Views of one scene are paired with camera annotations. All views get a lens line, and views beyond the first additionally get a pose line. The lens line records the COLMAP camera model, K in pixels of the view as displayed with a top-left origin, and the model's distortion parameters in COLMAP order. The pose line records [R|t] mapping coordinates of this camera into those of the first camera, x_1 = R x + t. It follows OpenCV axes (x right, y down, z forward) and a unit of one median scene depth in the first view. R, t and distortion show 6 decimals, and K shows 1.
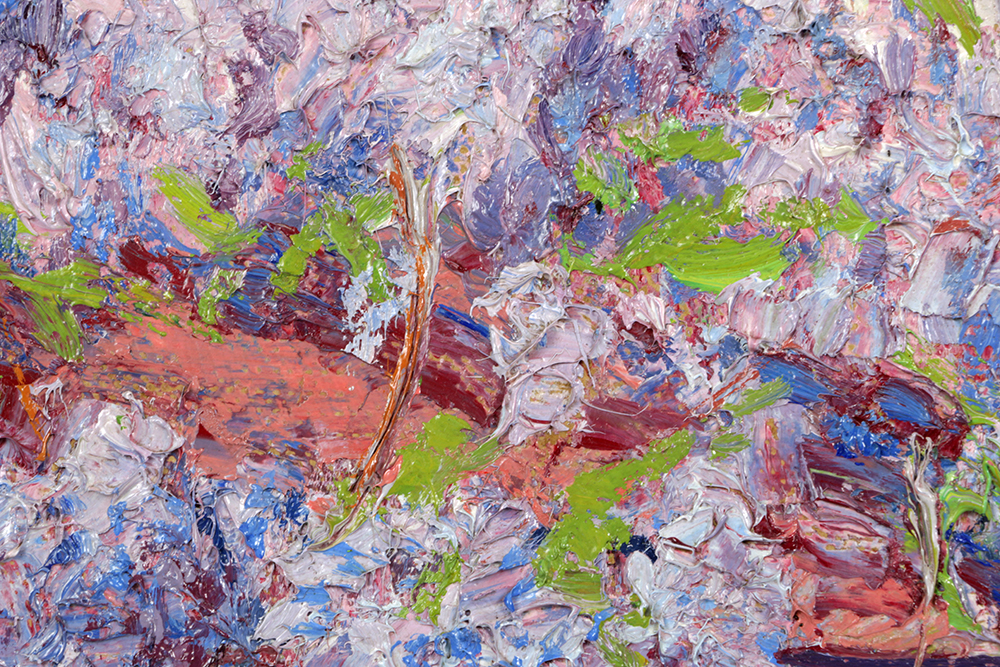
lens RADIAL K [[6308.8, 0, 497.9], [0, 6308.8, 330.2], [0, 0, 1]] dist [1.981310, 0.000000]
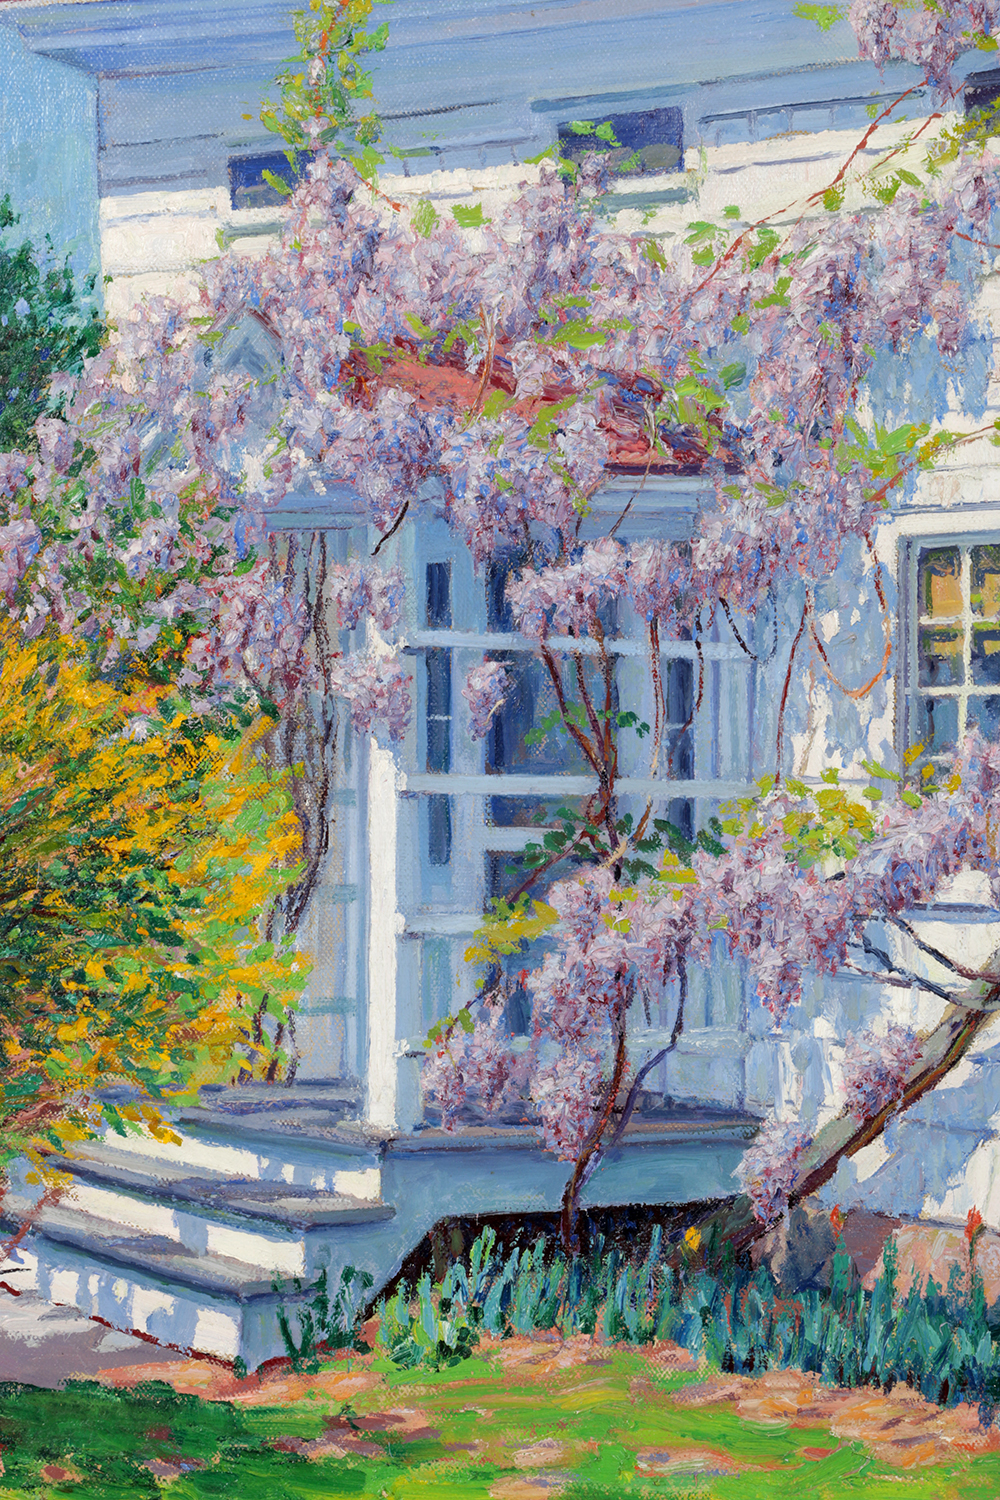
lens RADIAL K [[5919.2, 0, 528.6], [0, 5919.2, 817.9], [0, 0, 1]] dist [0.759940, 0.000000]
pose [[0.999837, -0.014417, 0.010851, -0.028308], [0.013501, 0.996686, 0.080222, -0.011662], [-0.011972, -0.080062, 0.996718, -1.953852]]
